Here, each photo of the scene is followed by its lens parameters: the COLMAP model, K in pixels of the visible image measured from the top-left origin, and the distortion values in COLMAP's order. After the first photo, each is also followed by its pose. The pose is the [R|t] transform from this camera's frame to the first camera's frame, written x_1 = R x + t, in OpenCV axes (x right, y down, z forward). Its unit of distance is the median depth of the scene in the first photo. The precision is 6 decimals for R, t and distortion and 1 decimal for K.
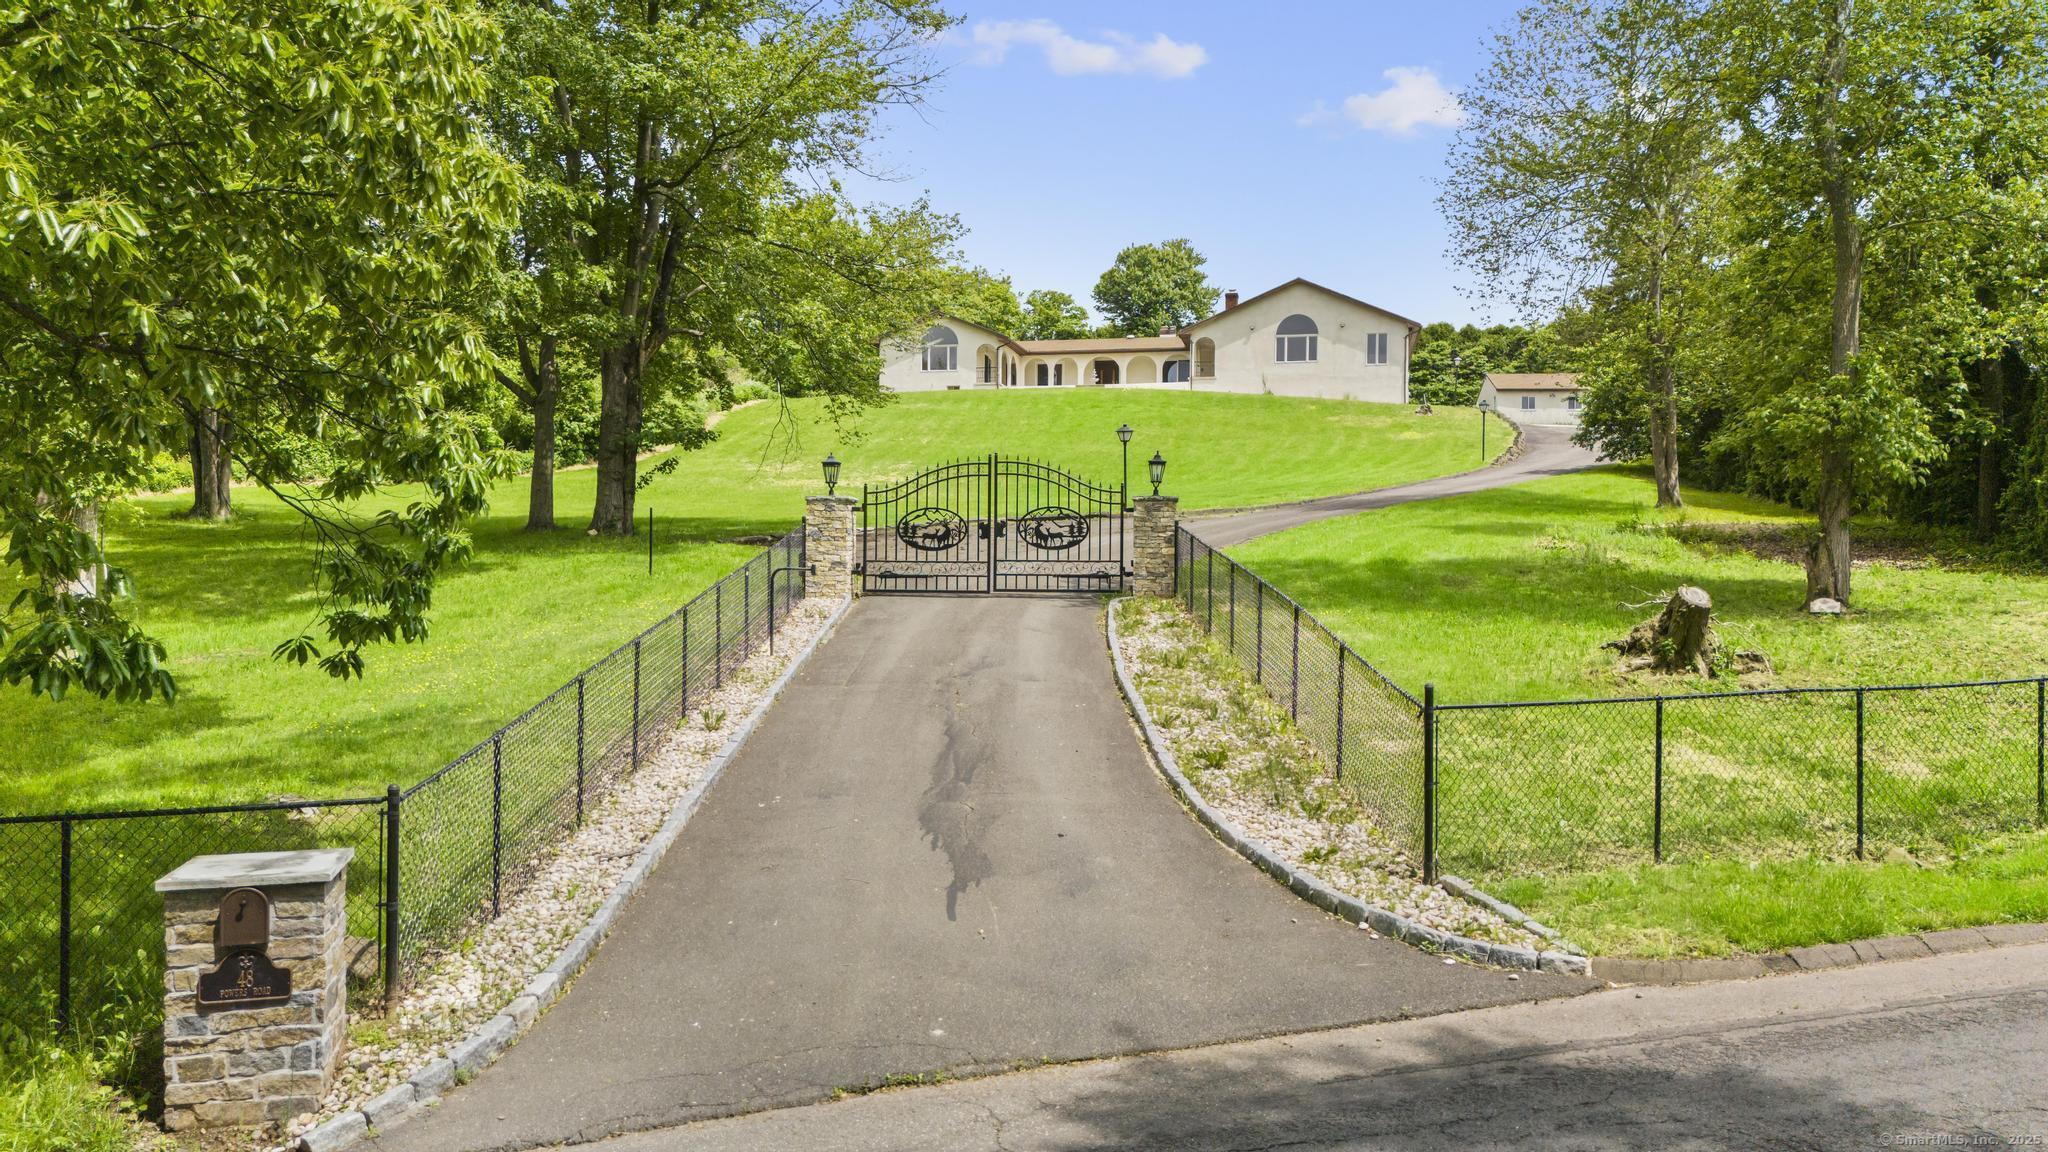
lens RADIAL K [[1506.7, 0, 1014.8], [0, 1506.7, 579.9], [0, 0, 1]] dist [0.067705, -0.060828]
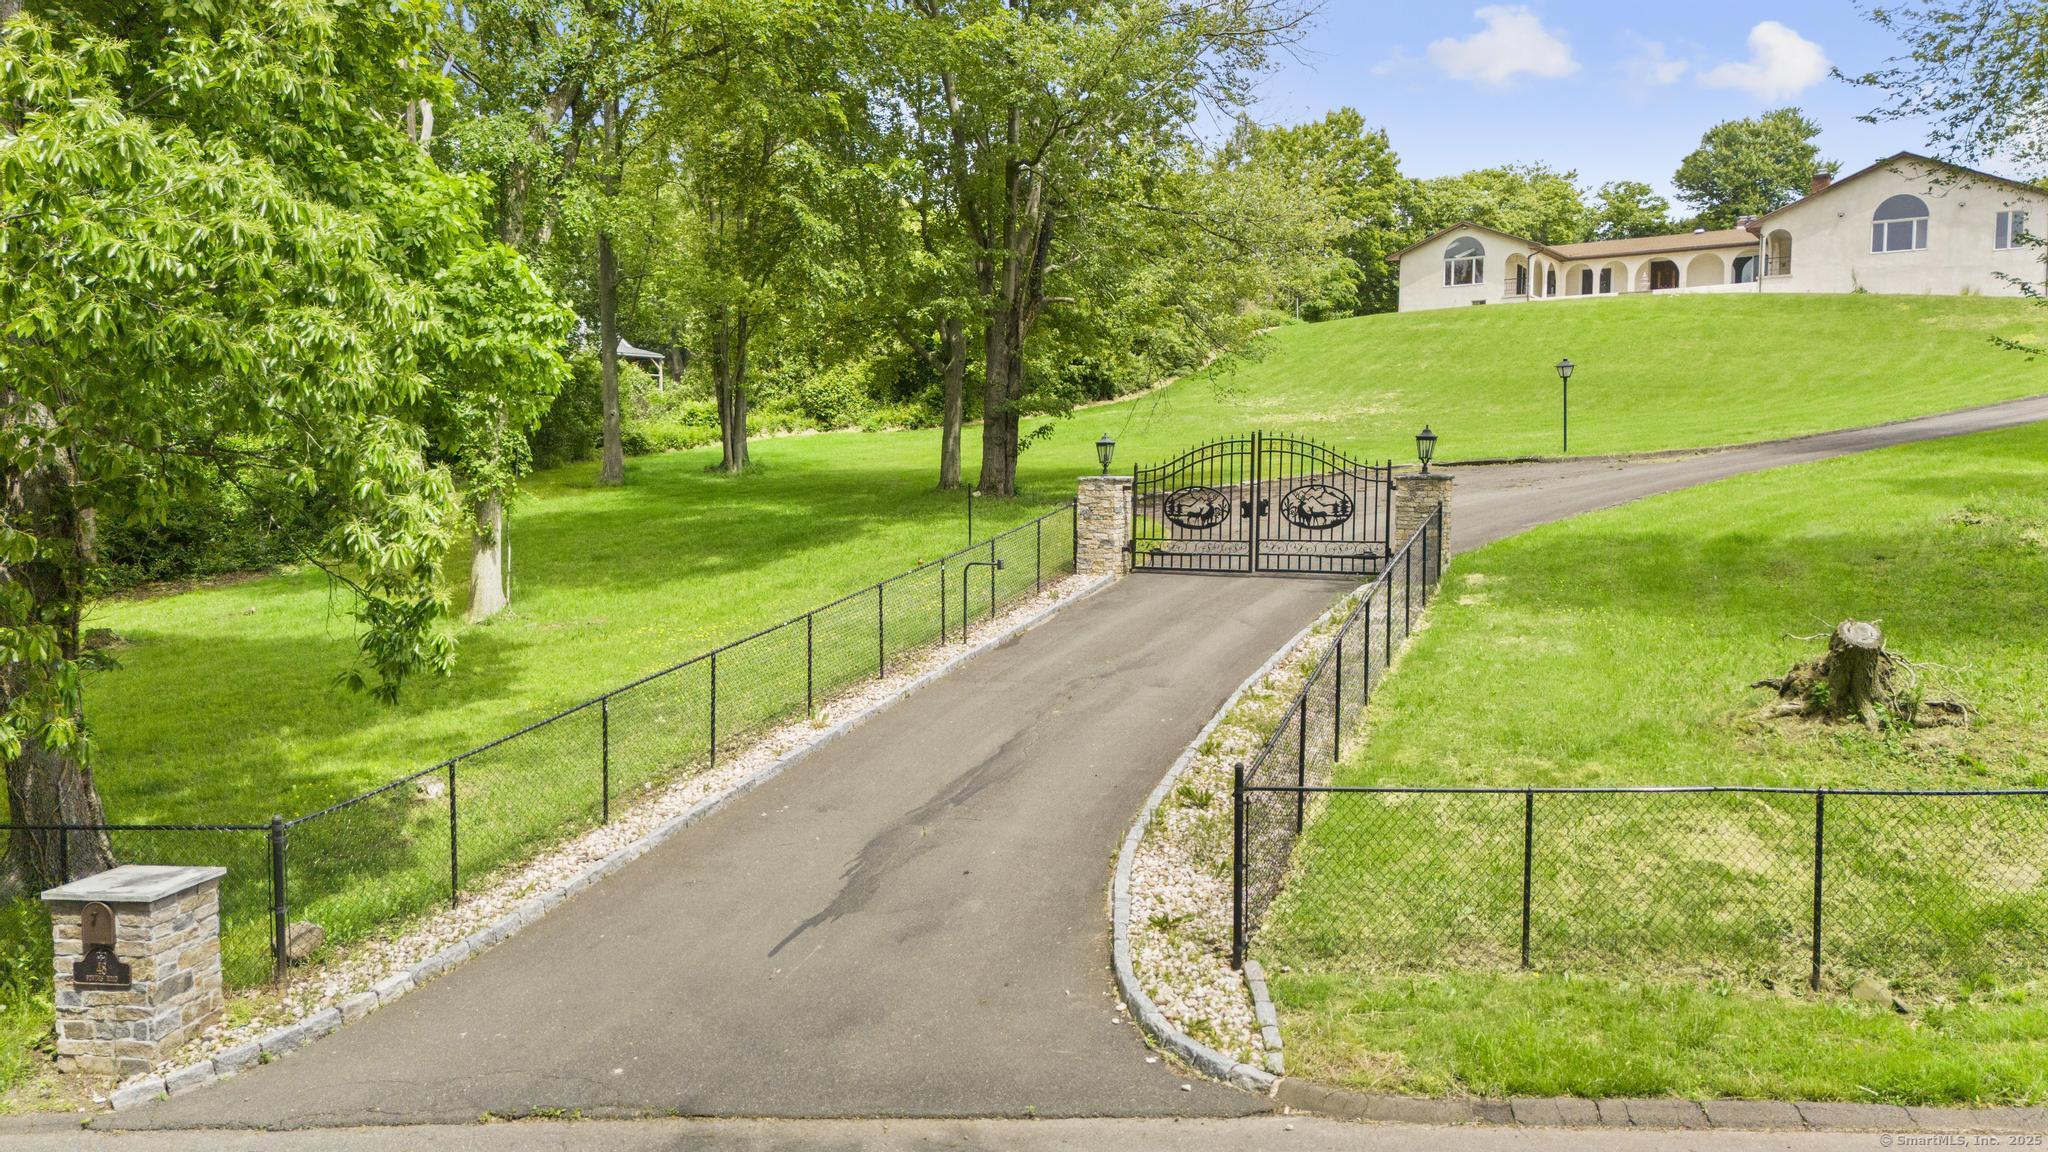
lens RADIAL K [[1506.7, 0, 1014.8], [0, 1506.7, 579.9], [0, 0, 1]] dist [0.067705, -0.060828]
pose [[0.923427, 0.019792, -0.383264, 0.219054], [0.003305, 0.998222, 0.059513, -0.045932], [0.383760, -0.056223, 0.921720, 0.026780]]
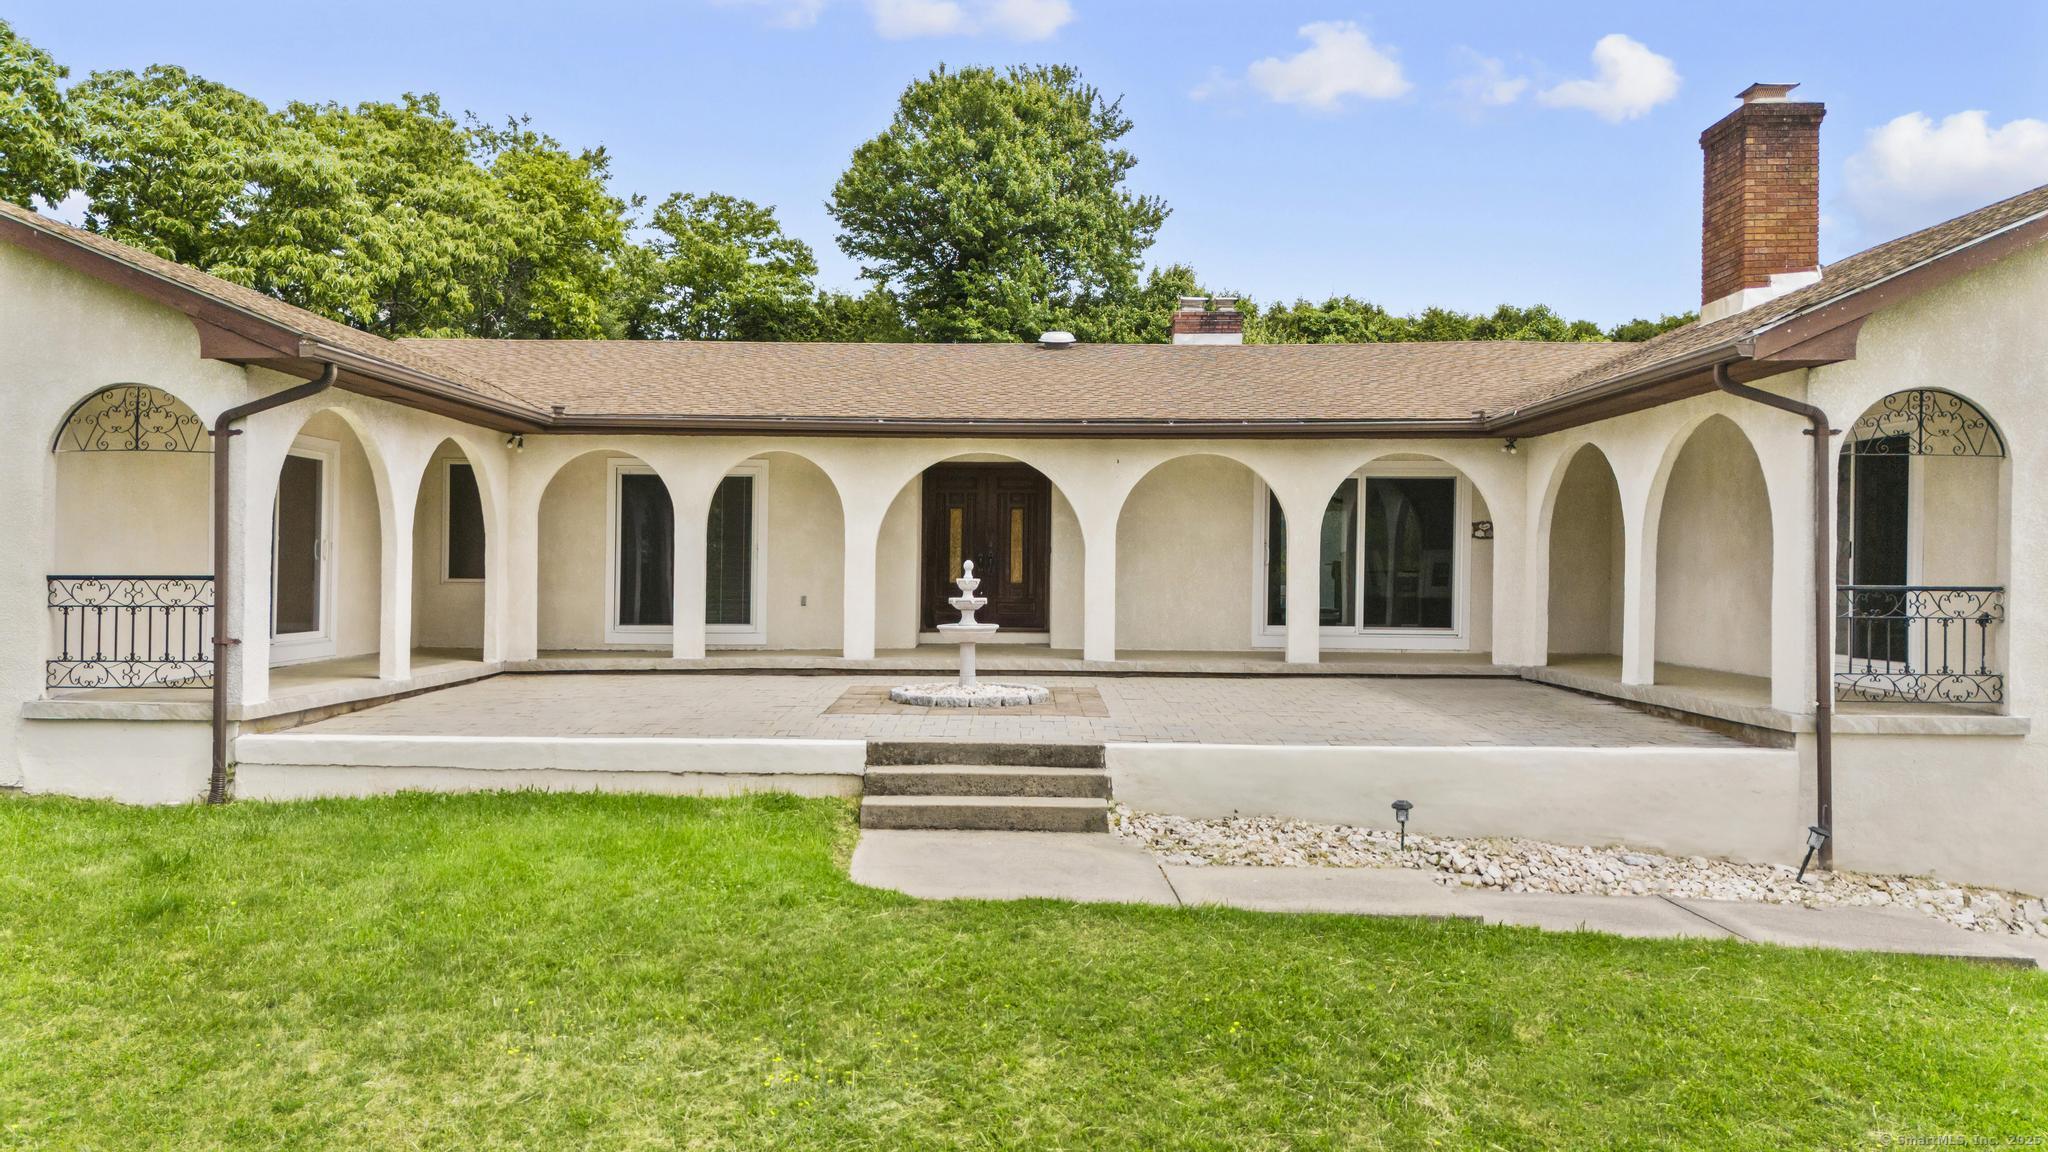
lens RADIAL K [[1506.7, 0, 1014.8], [0, 1506.7, 579.9], [0, 0, 1]] dist [0.067705, -0.060828]
pose [[0.978794, -0.003721, 0.204814, 0.099052], [0.000272, 0.999858, 0.016868, -0.530041], [-0.204848, -0.016454, 0.978656, 3.212051]]
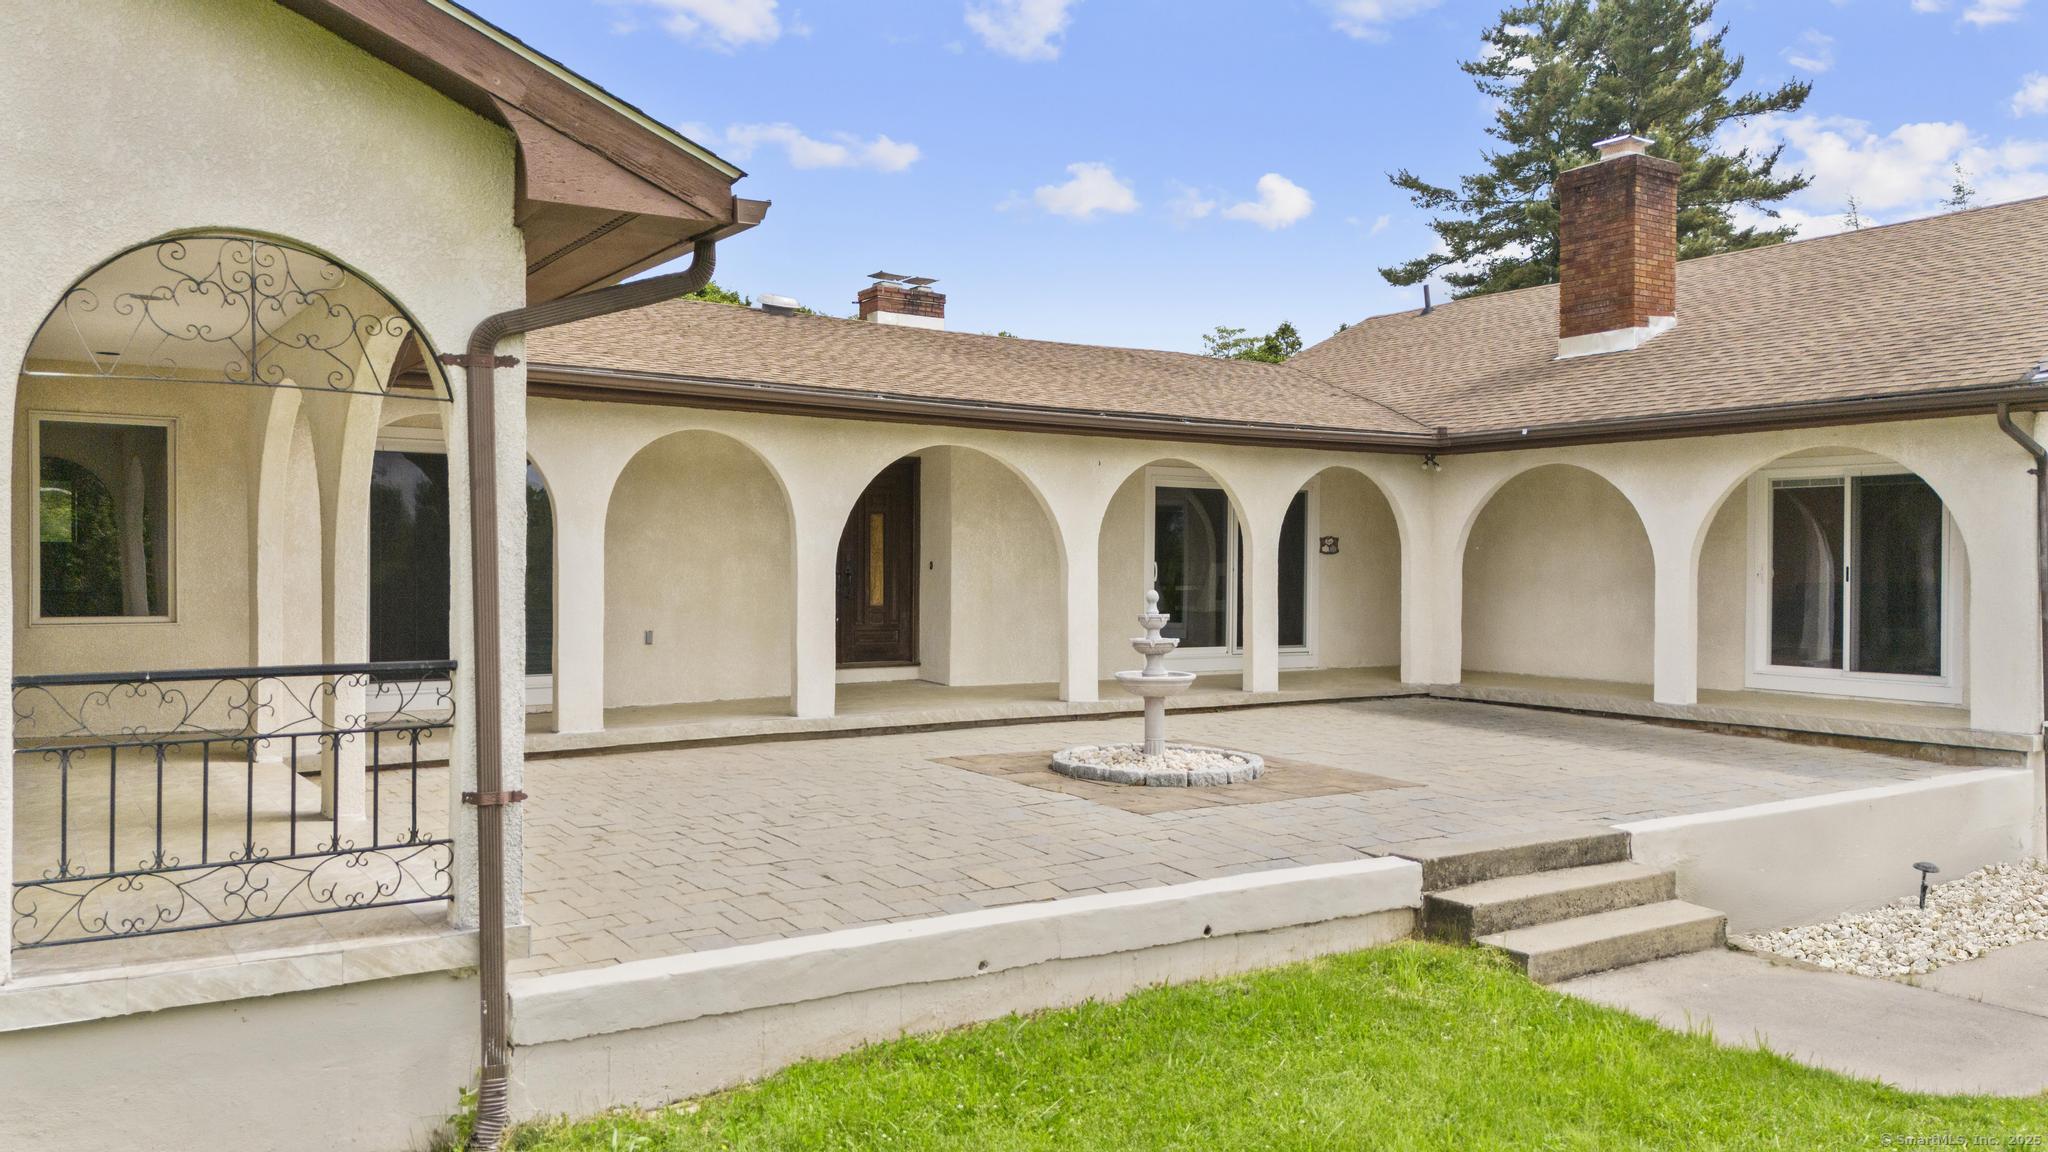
lens RADIAL K [[1467.6, 0, 1028.1], [0, 1467.6, 586.0], [0, 0, 1]] dist [0.050232, -0.004672]
pose [[0.690533, -0.014944, 0.723147, -0.136706], [-0.006624, 0.999614, 0.026982, -0.540447], [-0.723271, -0.023422, 0.690167, 3.504983]]
